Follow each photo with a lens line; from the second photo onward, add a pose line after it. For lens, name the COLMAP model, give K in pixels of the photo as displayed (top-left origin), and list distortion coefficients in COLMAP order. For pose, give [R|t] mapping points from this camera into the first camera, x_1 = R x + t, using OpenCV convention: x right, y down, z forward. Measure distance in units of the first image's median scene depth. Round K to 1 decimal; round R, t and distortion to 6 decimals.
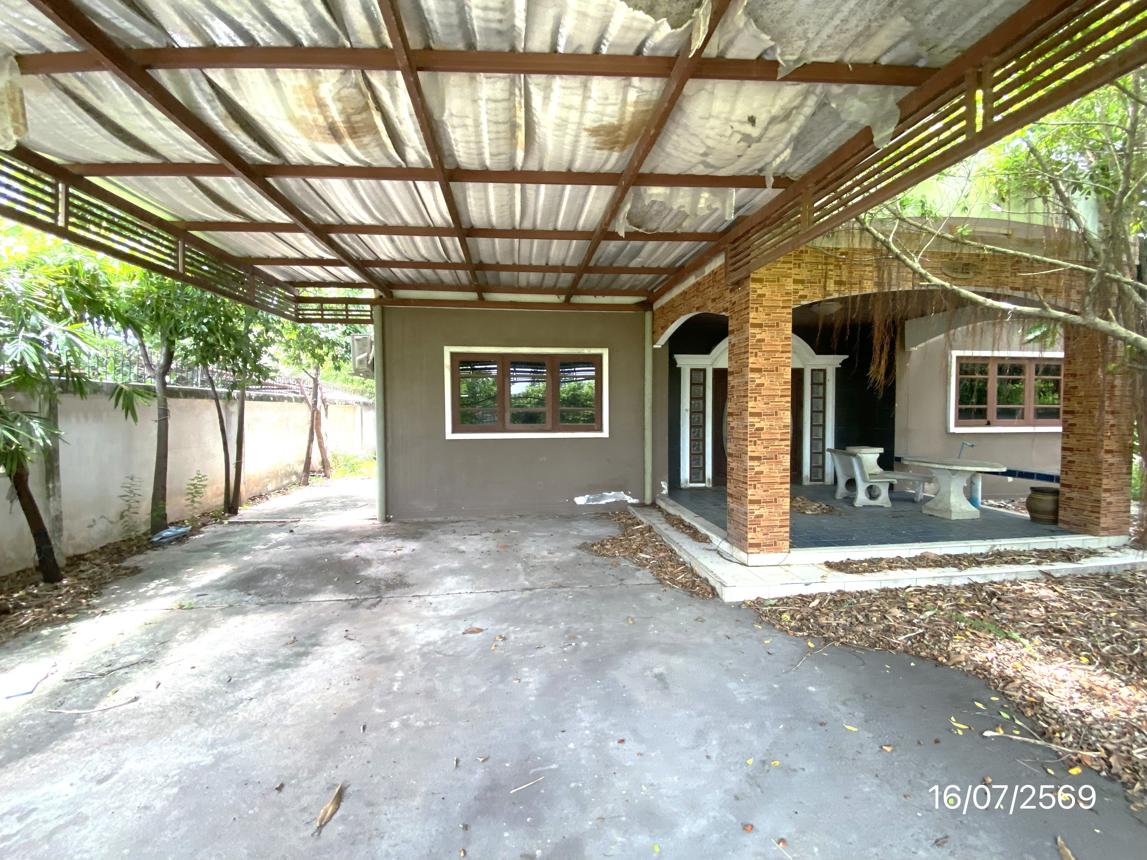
lens RADIAL K [[464.6, 0, 573.5], [0, 464.6, 430.0], [0, 0, 1]] dist [0.001101, 0.000030]
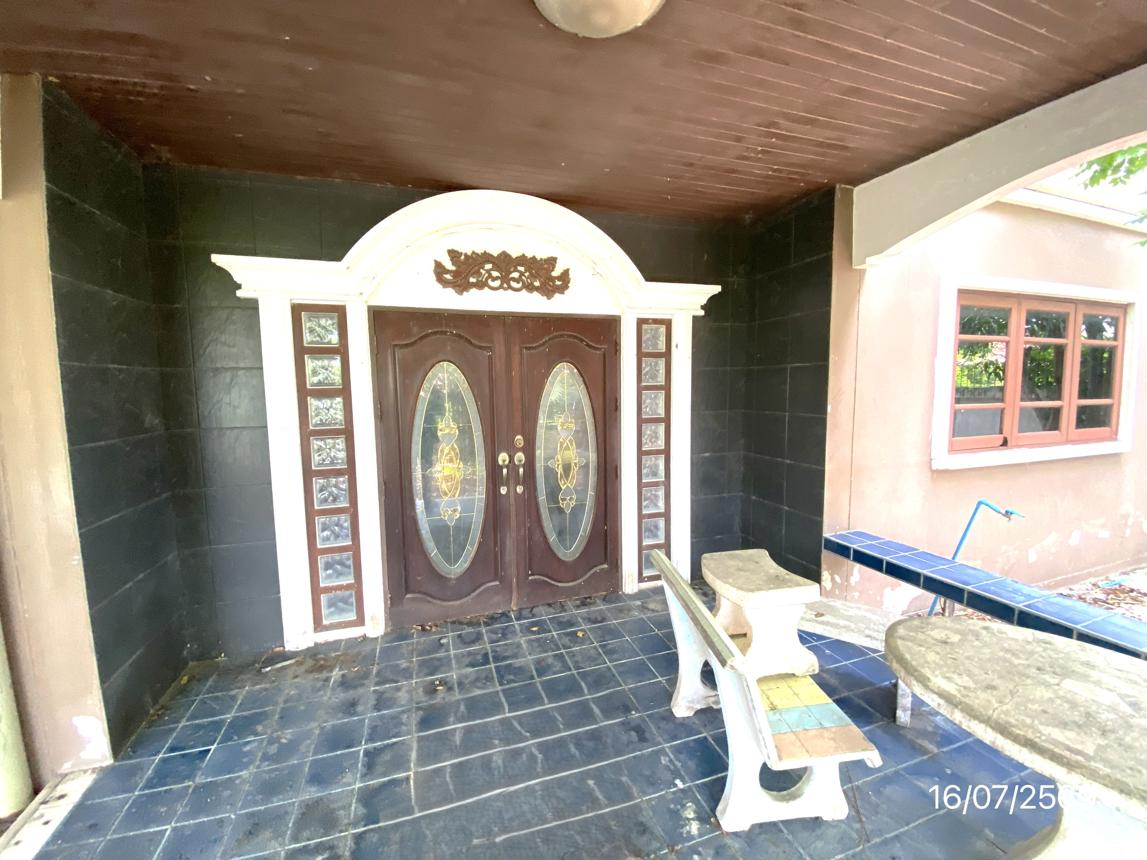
lens RADIAL K [[464.6, 0, 573.5], [0, 464.6, 430.0], [0, 0, 1]] dist [0.001101, 0.000030]
pose [[0.983063, -0.025124, 0.181539, 0.385393], [0.018497, 0.999103, 0.038105, -0.050130], [-0.182333, -0.034101, 0.982645, 0.614161]]
